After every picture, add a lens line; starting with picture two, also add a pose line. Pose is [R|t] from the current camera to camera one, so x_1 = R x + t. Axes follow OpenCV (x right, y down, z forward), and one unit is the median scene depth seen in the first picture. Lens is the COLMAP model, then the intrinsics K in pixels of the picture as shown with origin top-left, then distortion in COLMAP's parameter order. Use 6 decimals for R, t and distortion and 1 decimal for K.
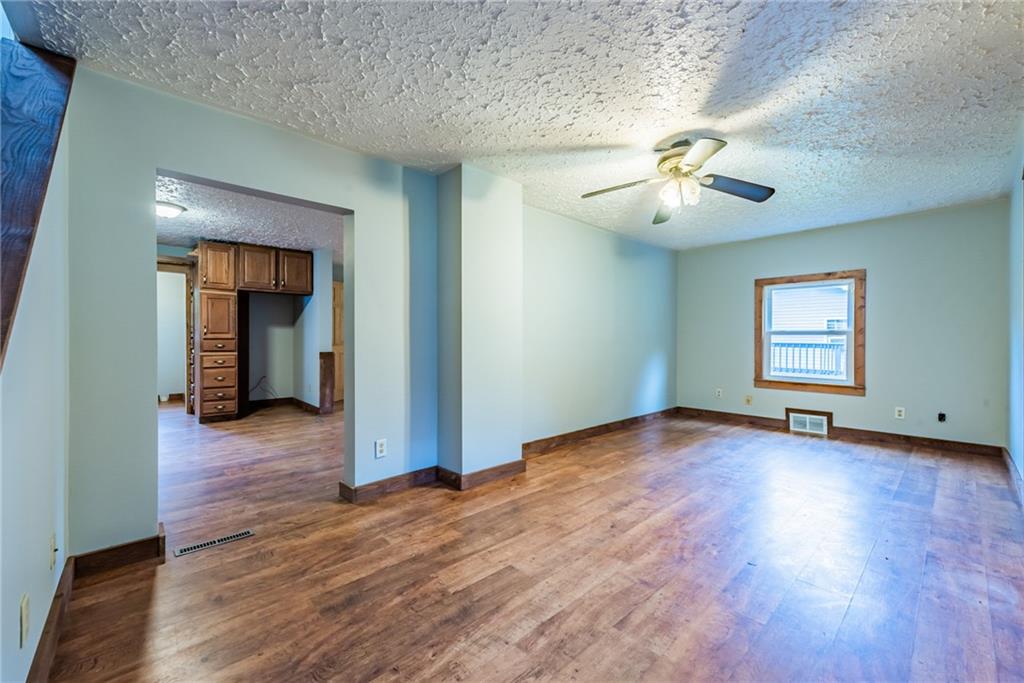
lens RADIAL K [[398.7, 0, 521.6], [0, 398.7, 340.5], [0, 0, 1]] dist [0.016401, -0.005930]
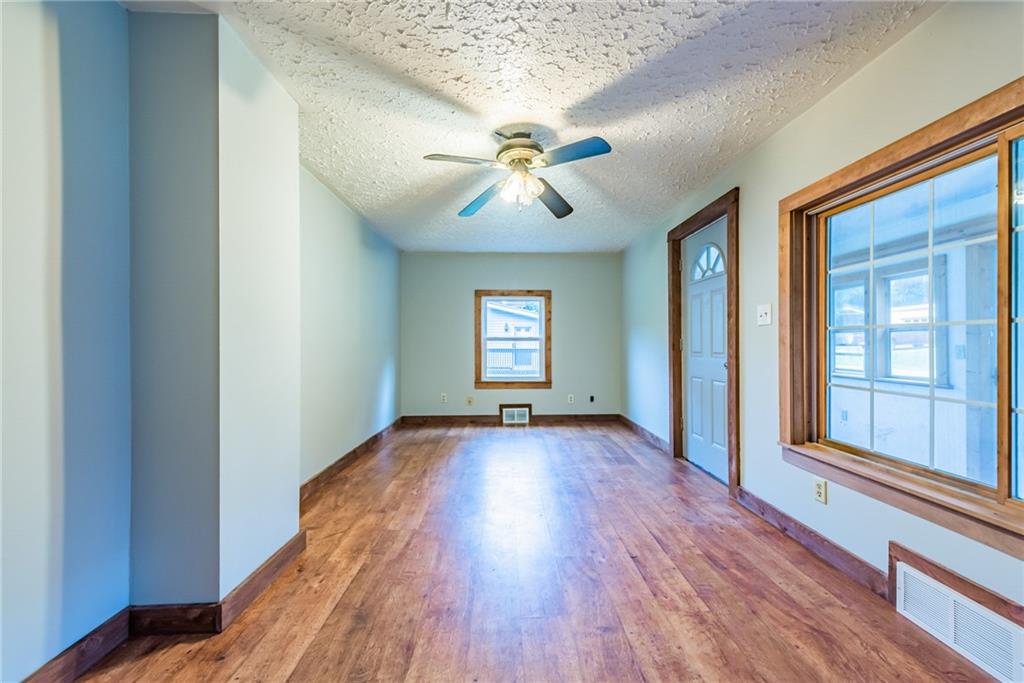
lens RADIAL K [[401.2, 0, 511.8], [0, 401.2, 344.8], [0, 0, 1]] dist [0.003259, 0.000025]
pose [[0.669852, -0.002874, 0.742489, -0.274982], [0.005445, 0.999985, -0.001041, -0.001806], [-0.742475, 0.004741, 0.669857, 0.339859]]
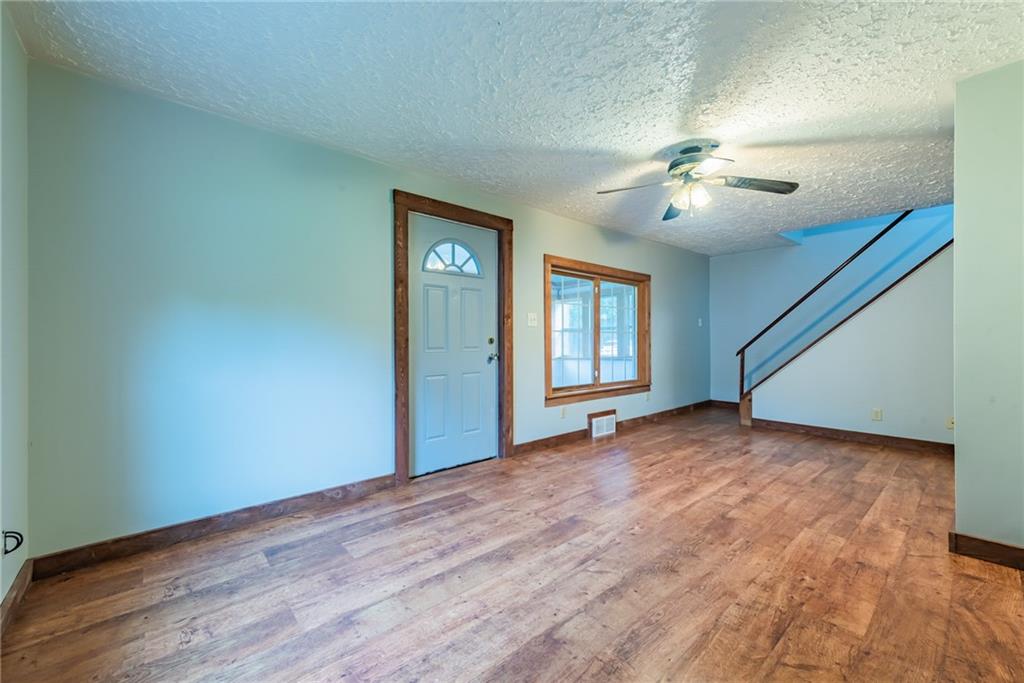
lens RADIAL K [[408.7, 0, 509.6], [0, 408.7, 340.7], [0, 0, 1]] dist [0.017689, -0.006916]
pose [[-0.999259, 0.004867, 0.038183, 0.722268], [0.005061, 0.999975, 0.004985, -0.002539], [-0.038158, 0.005175, -0.999258, 1.819837]]
